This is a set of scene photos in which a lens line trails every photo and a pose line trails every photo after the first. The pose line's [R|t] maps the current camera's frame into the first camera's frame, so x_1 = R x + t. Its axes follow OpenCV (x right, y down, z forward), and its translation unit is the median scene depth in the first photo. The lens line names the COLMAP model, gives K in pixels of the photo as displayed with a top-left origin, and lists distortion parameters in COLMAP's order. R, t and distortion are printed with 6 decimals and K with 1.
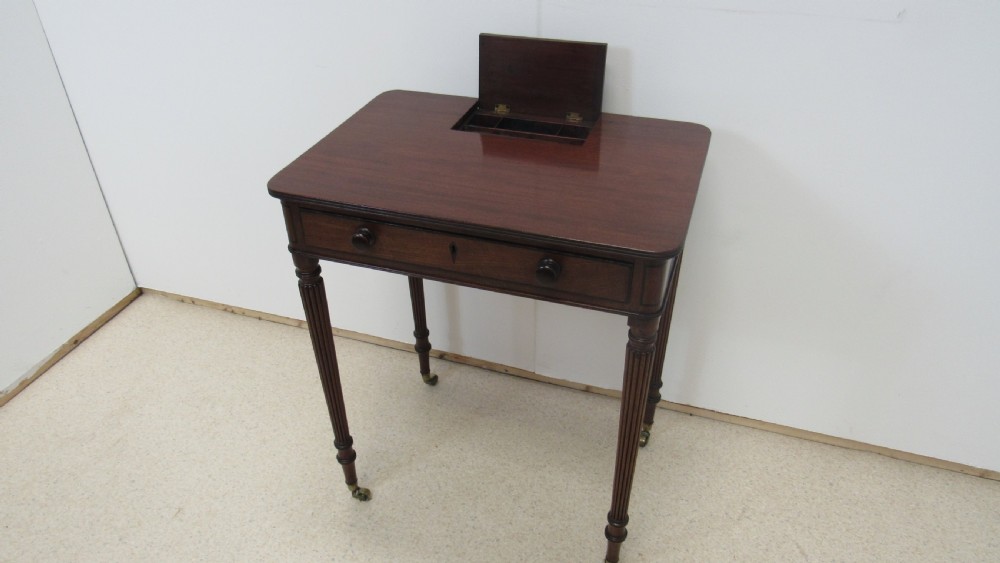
lens RADIAL K [[706.0, 0, 504.6], [0, 706.0, 285.8], [0, 0, 1]] dist [-0.041867, 0.018982]
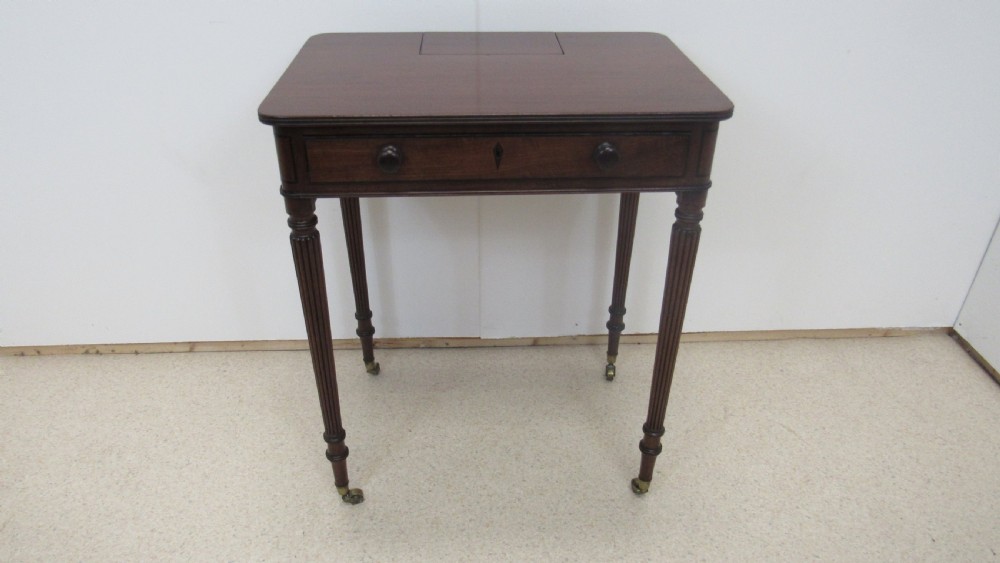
lens RADIAL K [[706.0, 0, 504.2], [0, 706.0, 282.2], [0, 0, 1]] dist [-0.041867, 0.018982]
pose [[0.929586, -0.176550, 0.323574, -0.269850], [0.194506, 0.980614, -0.023744, 0.094977], [-0.313109, 0.085009, 0.945905, 0.097298]]
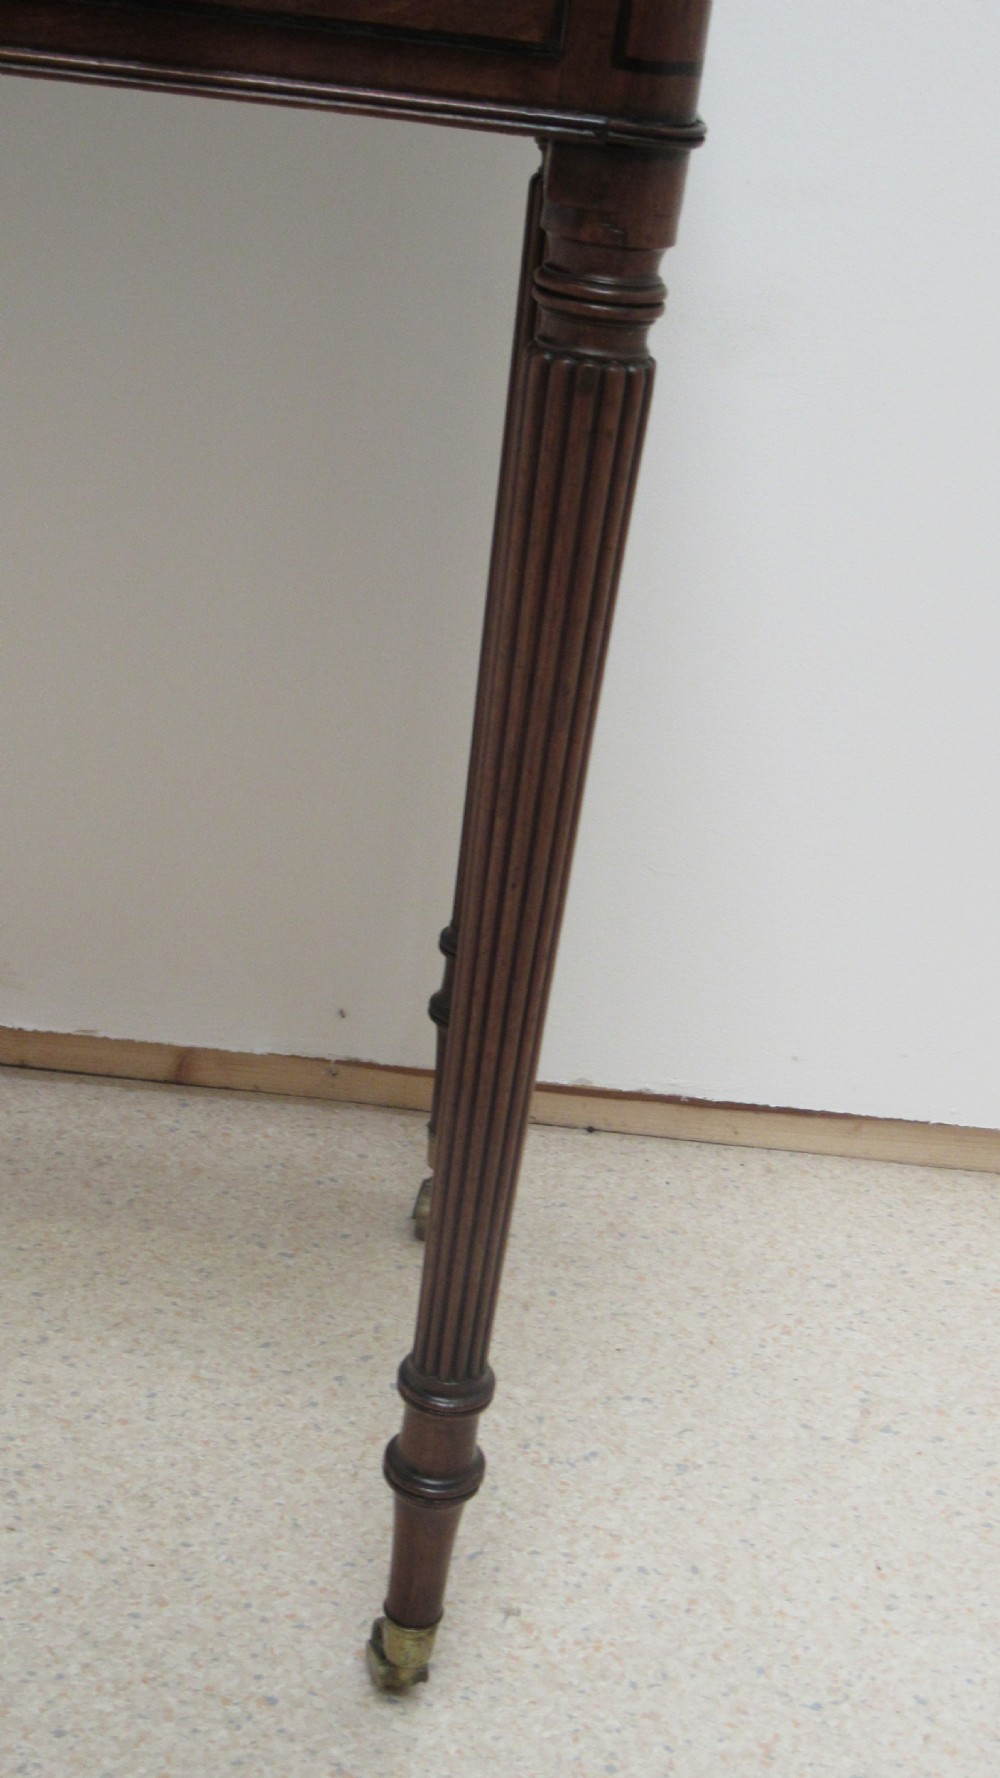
lens RADIAL K [[2175.8, 0, 505.8], [0, 2175.8, 899.0], [0, 0, 1]] dist [-0.041089, 0.000000]
pose [[0.939378, -0.023714, 0.342064, -0.042107], [0.070549, 0.989629, -0.125133, 0.228607], [-0.335548, 0.141679, 0.931308, 0.291829]]
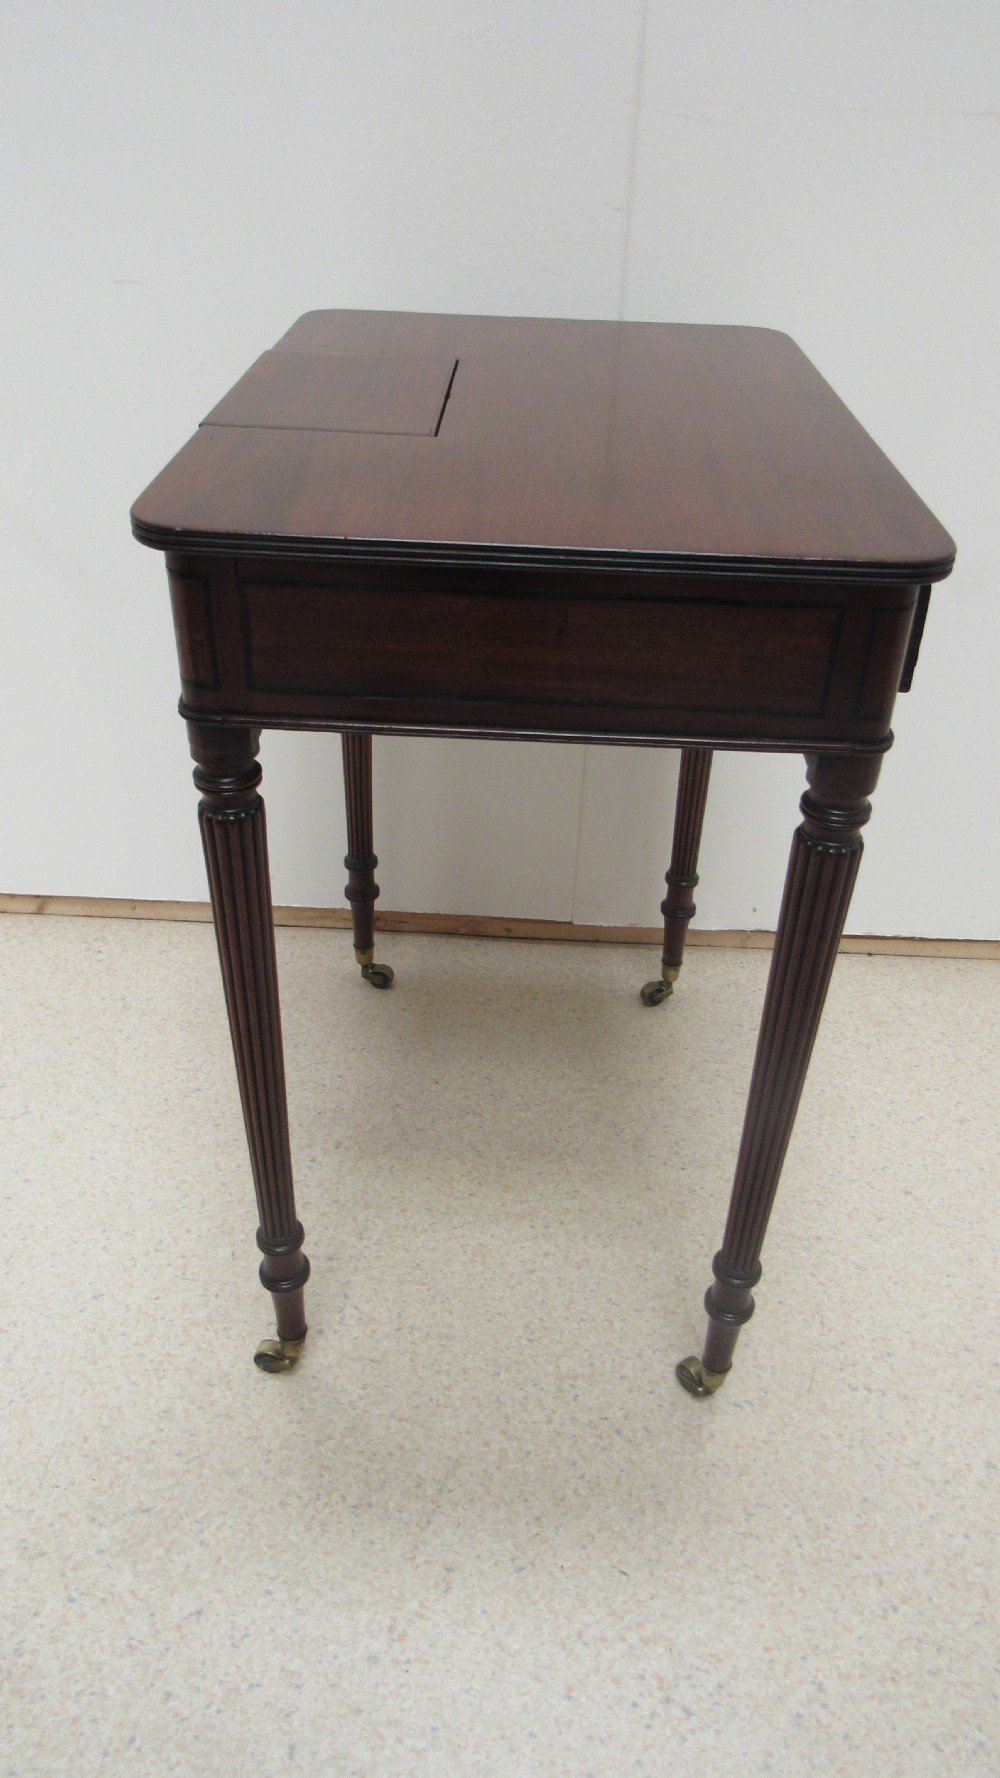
lens RADIAL K [[1255.3, 0, 506.9], [0, 1255.3, 886.8], [0, 0, 1]] dist [-0.041867, 0.018982]
pose [[0.955025, -0.123010, 0.269806, -0.294568], [0.131269, 0.991265, -0.012711, 0.124675], [-0.265886, 0.047557, 0.962831, 0.168826]]
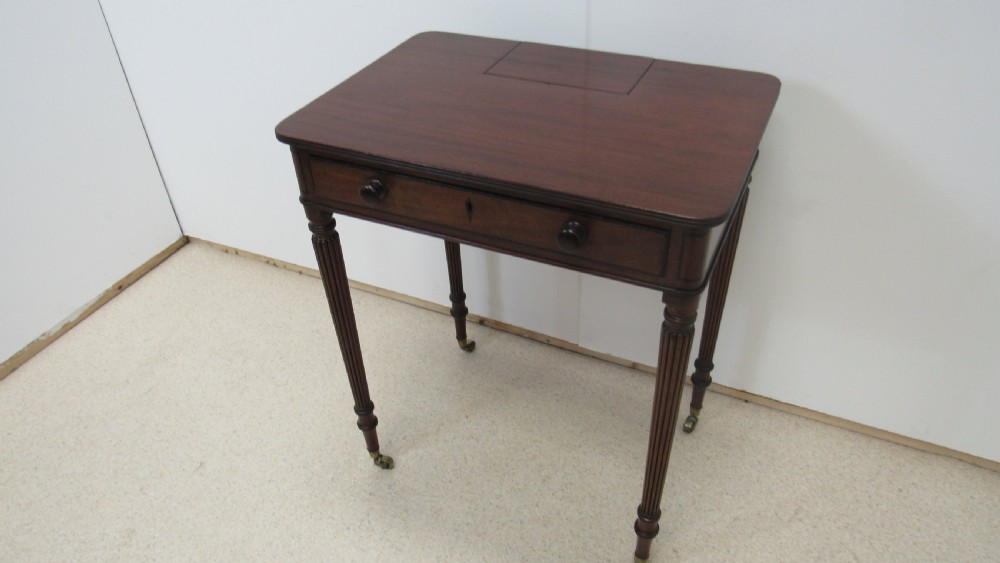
lens RADIAL K [[706.0, 0, 505.2], [0, 706.0, 284.7], [0, 0, 1]] dist [-0.041867, 0.018982]
pose [[0.993510, 0.050051, -0.102145, 0.046523], [-0.044817, 0.997593, 0.052902, -0.001774], [0.104547, -0.047981, 0.993362, 0.080866]]
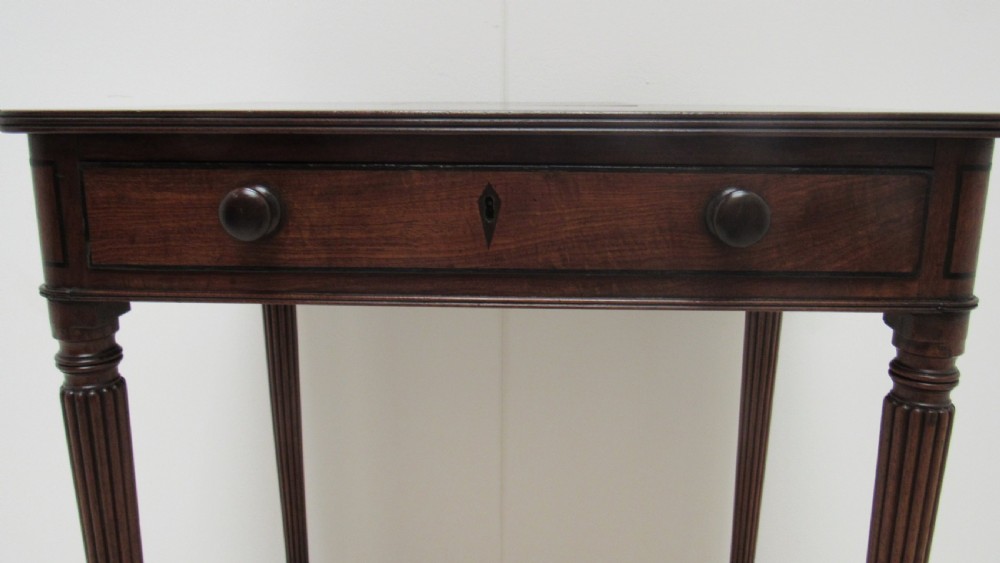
lens RADIAL K [[398.2, 0, 509.4], [0, 398.2, 279.6], [0, 0, 1]] dist [0.001445, -0.000590]
pose [[0.956367, -0.010342, 0.291985, -0.089466], [0.147738, 0.879311, -0.452754, 0.065003], [-0.252063, 0.476136, 0.842472, 0.562786]]
